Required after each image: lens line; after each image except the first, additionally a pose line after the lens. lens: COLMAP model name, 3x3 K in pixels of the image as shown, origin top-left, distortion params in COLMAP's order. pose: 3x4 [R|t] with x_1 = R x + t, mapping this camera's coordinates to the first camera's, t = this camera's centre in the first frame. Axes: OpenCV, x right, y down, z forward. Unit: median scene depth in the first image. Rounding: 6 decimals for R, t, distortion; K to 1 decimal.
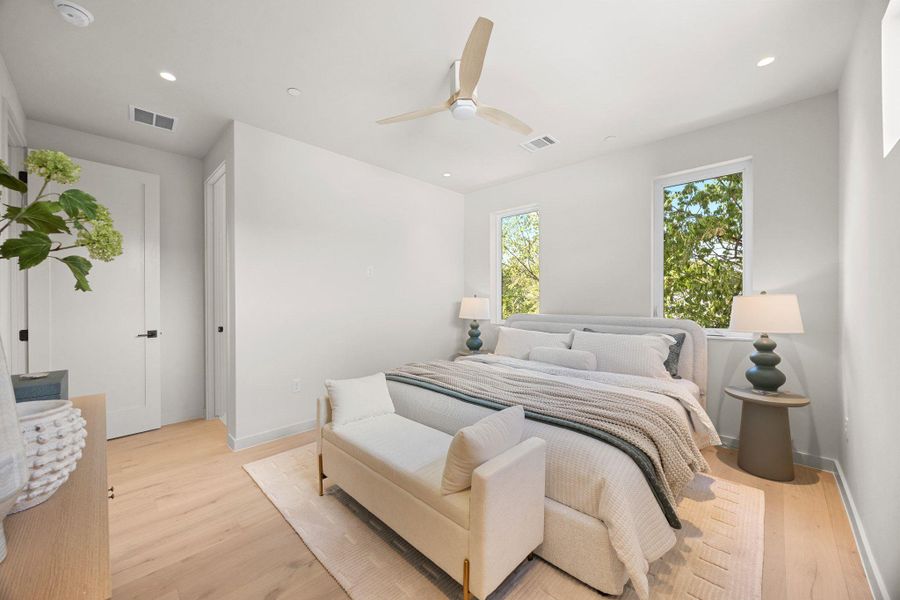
lens RADIAL K [[340.6, 0, 445.3], [0, 340.6, 297.7], [0, 0, 1]] dist [-0.005448, 0.000369]
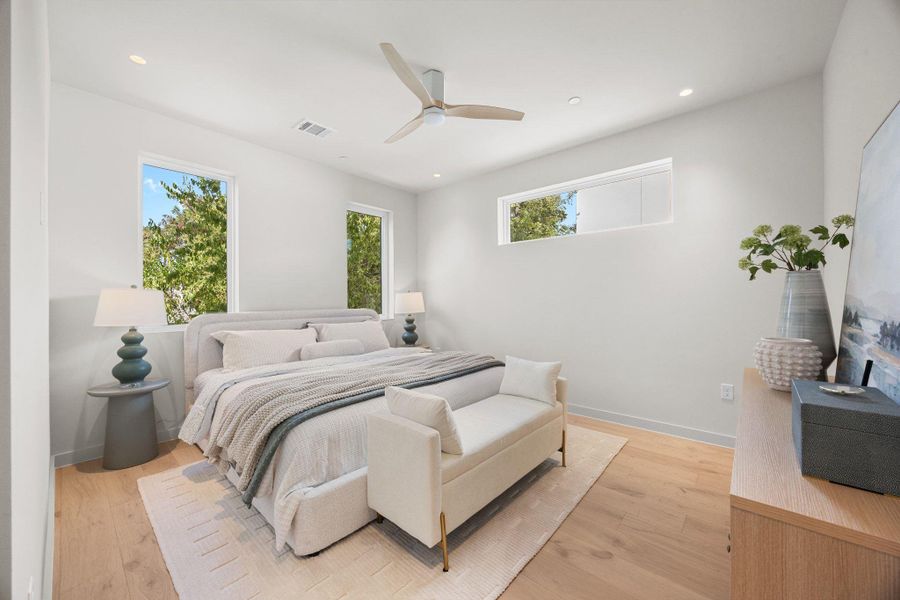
lens RADIAL K [[340.6, 0, 445.1], [0, 340.6, 303.2], [0, 0, 1]] dist [-0.005448, 0.000369]
pose [[-0.053817, -0.020558, 0.998339, -0.668384], [-0.014053, 0.999705, 0.019829, 0.005858], [-0.998452, -0.012962, -0.054091, 0.663383]]
